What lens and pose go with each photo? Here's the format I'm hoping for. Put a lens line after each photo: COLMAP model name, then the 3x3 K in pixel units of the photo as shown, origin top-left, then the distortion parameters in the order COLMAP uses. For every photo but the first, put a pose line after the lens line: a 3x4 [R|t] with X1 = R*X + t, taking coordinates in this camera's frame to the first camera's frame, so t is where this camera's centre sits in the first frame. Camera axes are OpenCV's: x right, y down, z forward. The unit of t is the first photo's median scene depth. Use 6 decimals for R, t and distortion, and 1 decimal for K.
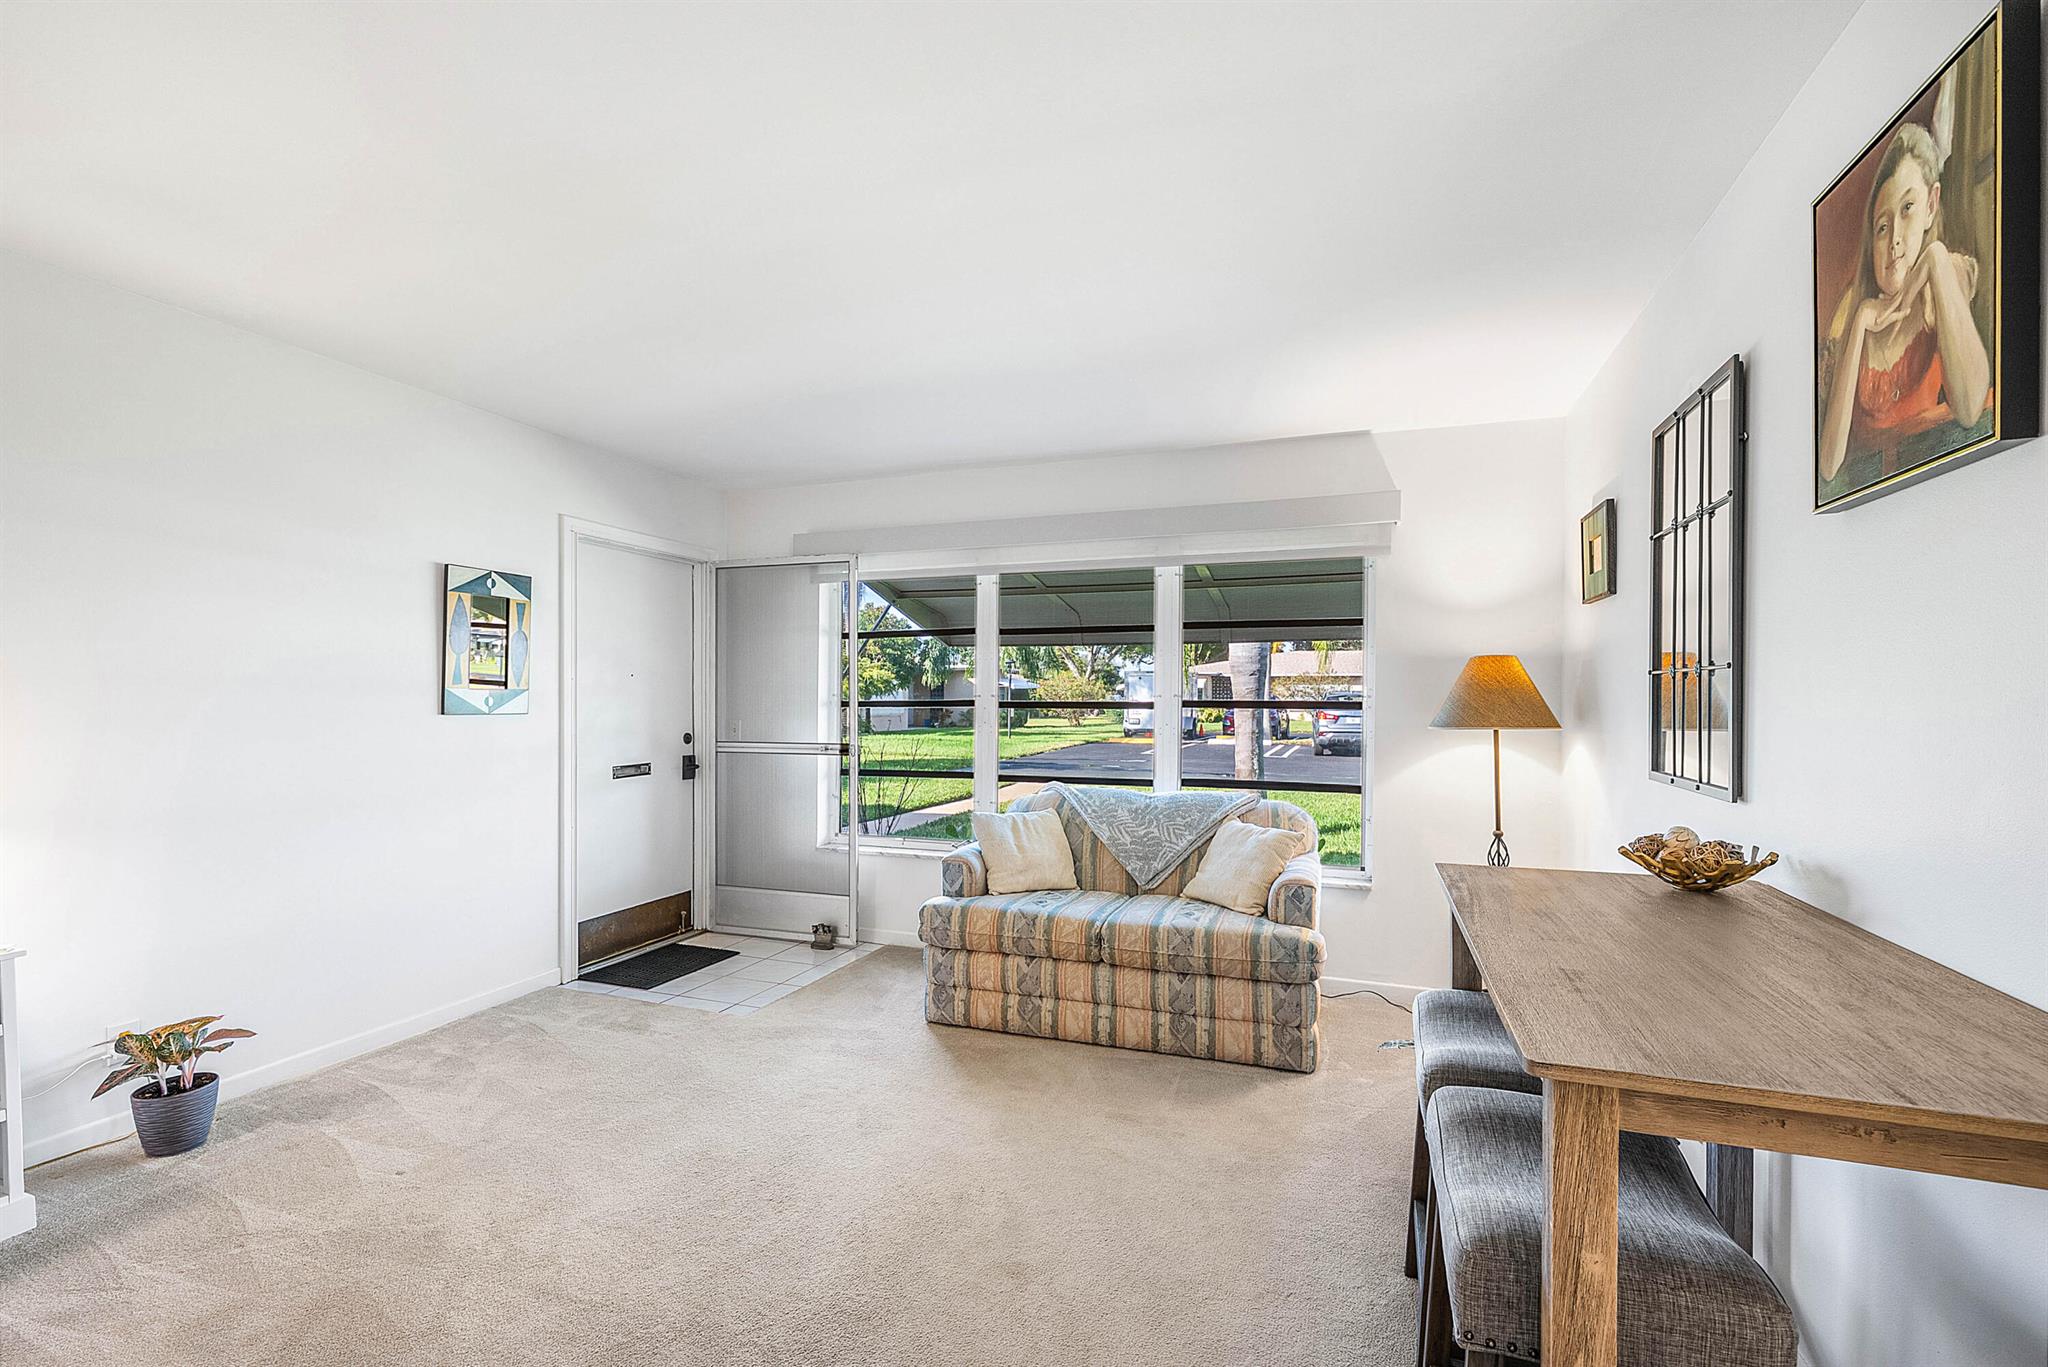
lens RADIAL K [[895.3, 0, 1024.0], [0, 895.3, 683.5], [0, 0, 1]] dist [0.002458, 0.000133]
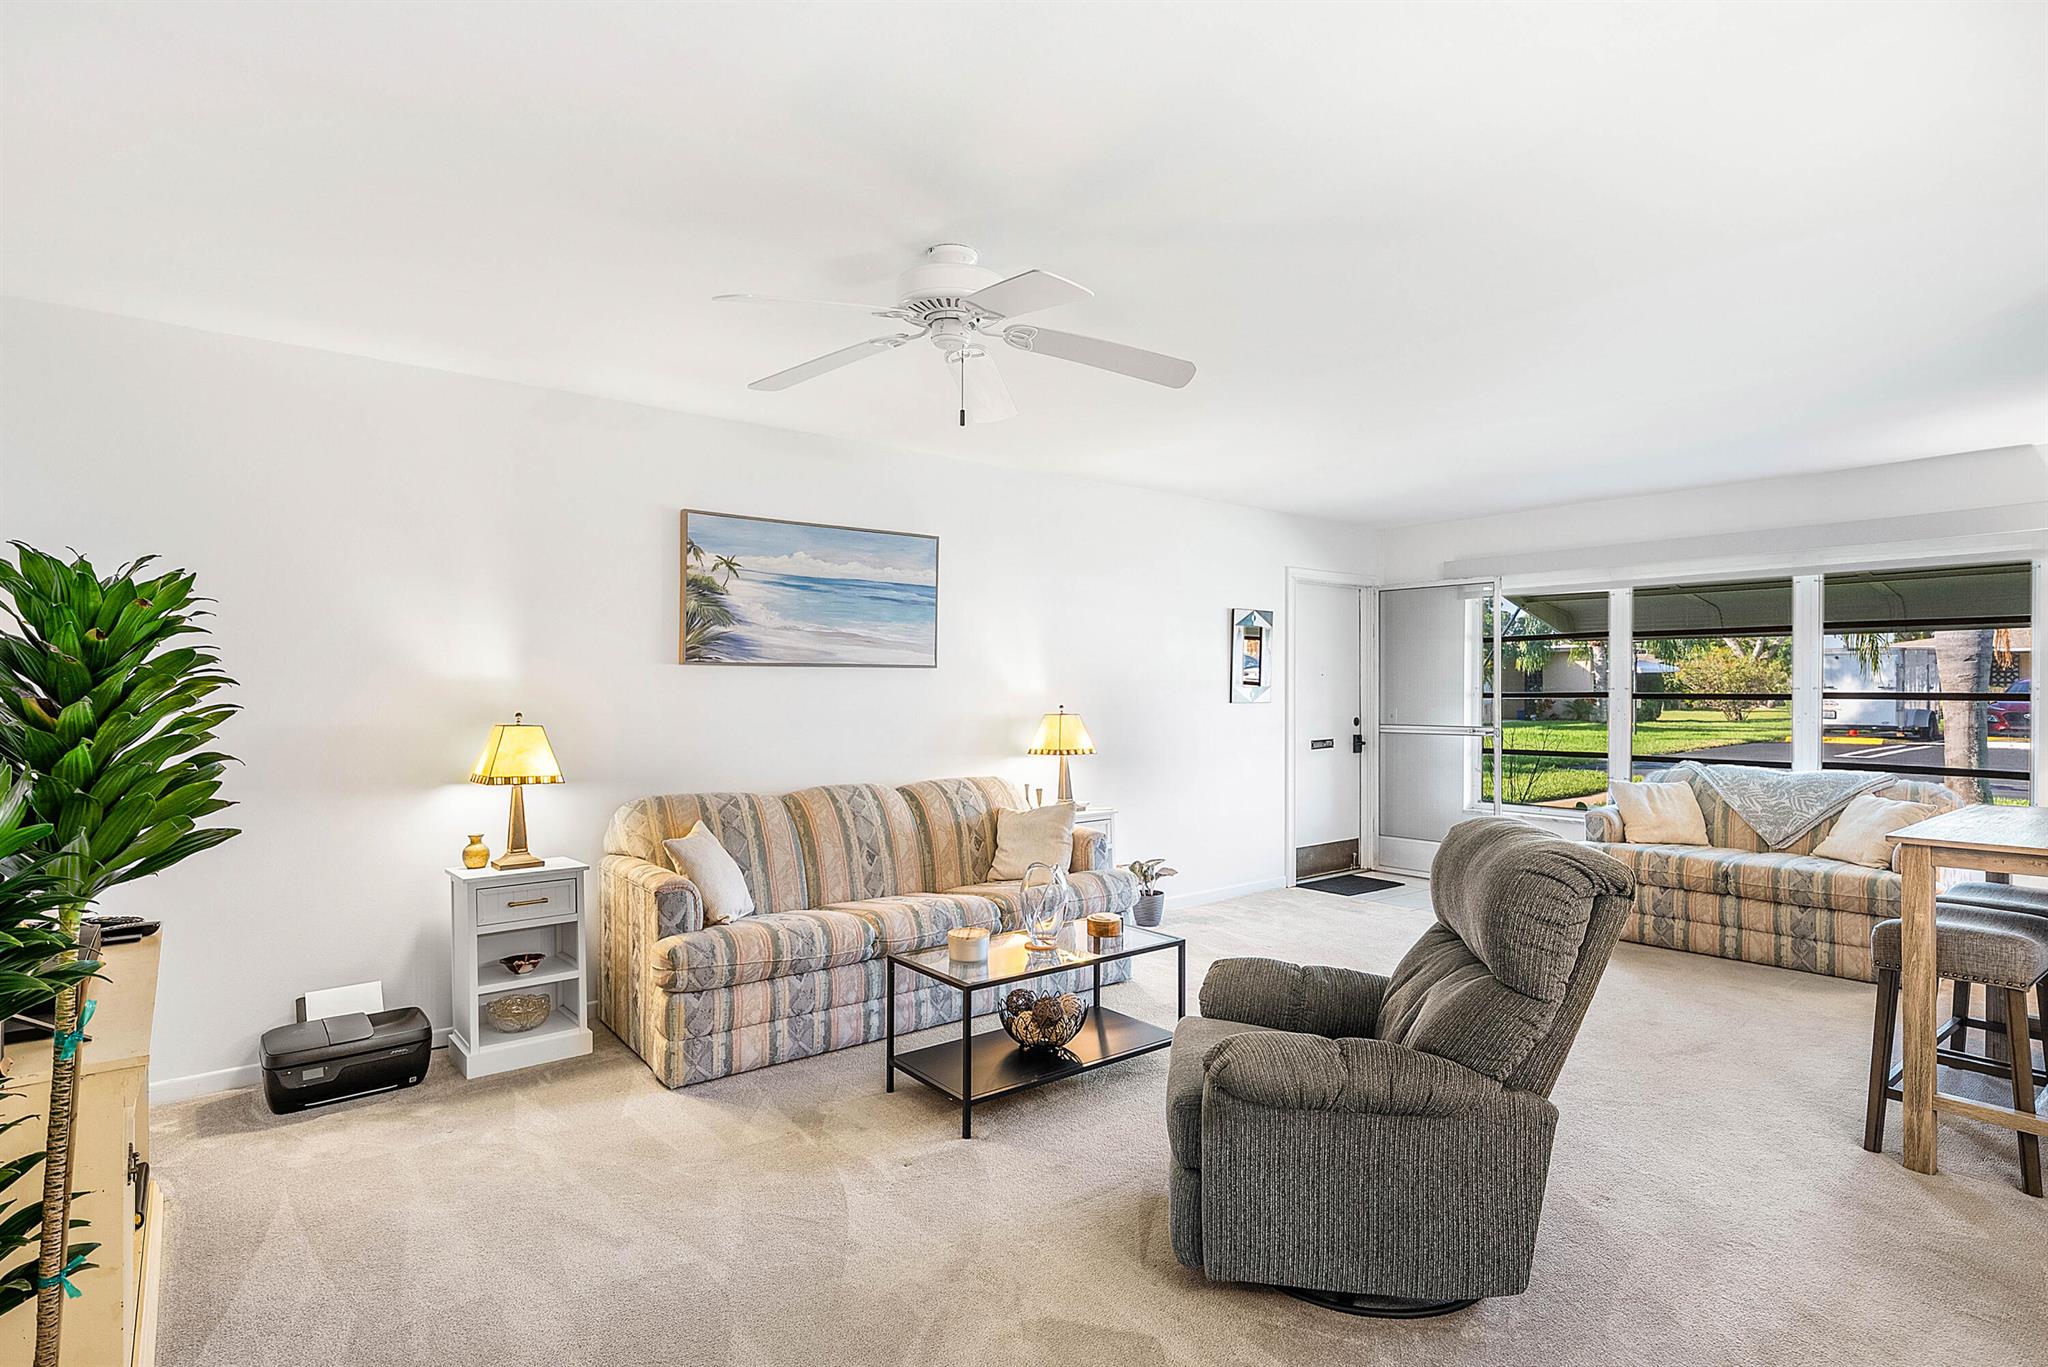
lens RADIAL K [[1034.3, 0, 1022.1], [0, 1034.3, 690.2], [0, 0, 1]] dist [-0.000588, 0.000216]
pose [[0.852839, -0.002809, -0.522167, -0.002881], [0.013785, 0.999758, 0.017136, -0.022636], [0.521992, -0.021813, 0.852671, -0.709824]]
